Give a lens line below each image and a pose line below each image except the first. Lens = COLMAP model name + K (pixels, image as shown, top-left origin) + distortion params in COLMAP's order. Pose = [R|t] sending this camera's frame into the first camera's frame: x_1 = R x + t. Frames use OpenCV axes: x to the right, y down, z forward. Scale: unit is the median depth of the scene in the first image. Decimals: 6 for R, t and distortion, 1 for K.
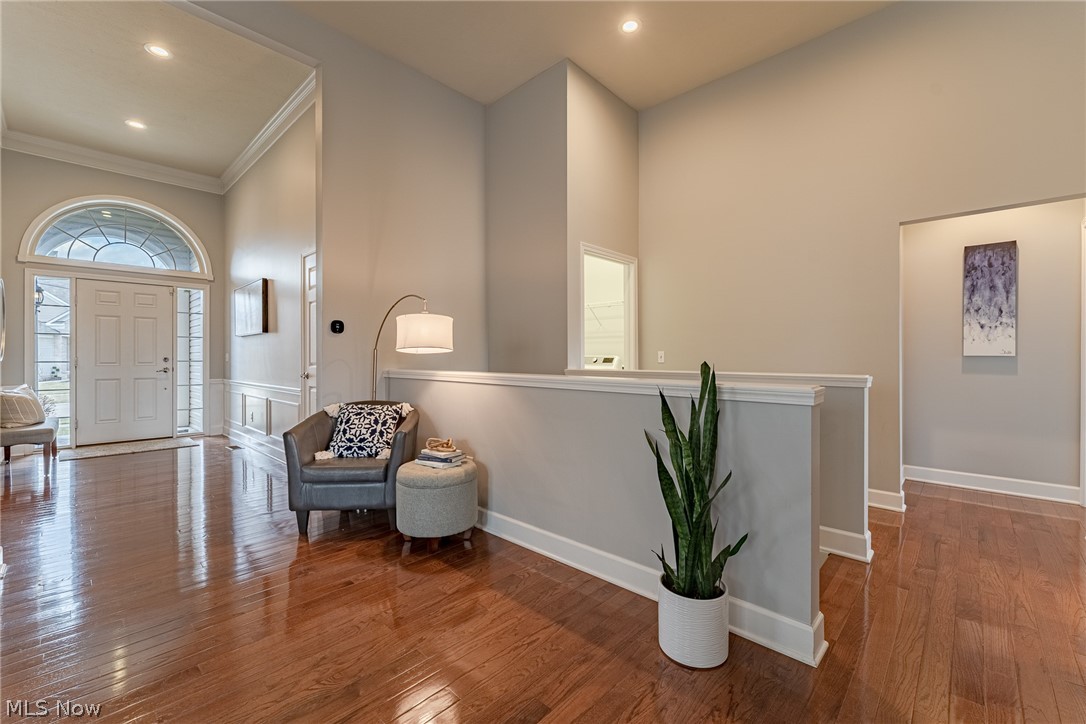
lens RADIAL K [[458.3, 0, 543.0], [0, 458.3, 362.0], [0, 0, 1]] dist [-0.018430, 0.000122]
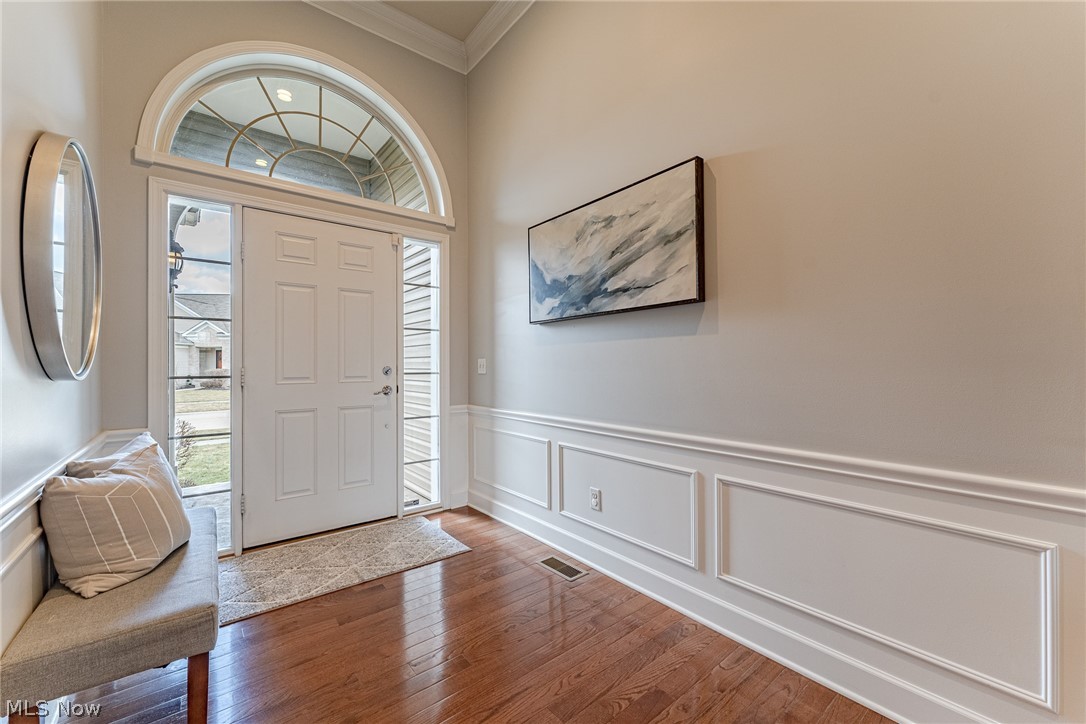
lens RADIAL K [[444.6, 0, 533.2], [0, 444.6, 362.2], [0, 0, 1]] dist [-0.016582, 0.000466]
pose [[0.986660, -0.010742, -0.162439, -0.572642], [0.009013, 0.999895, -0.011378, -0.007869], [0.162544, 0.009762, 0.986653, 0.509499]]
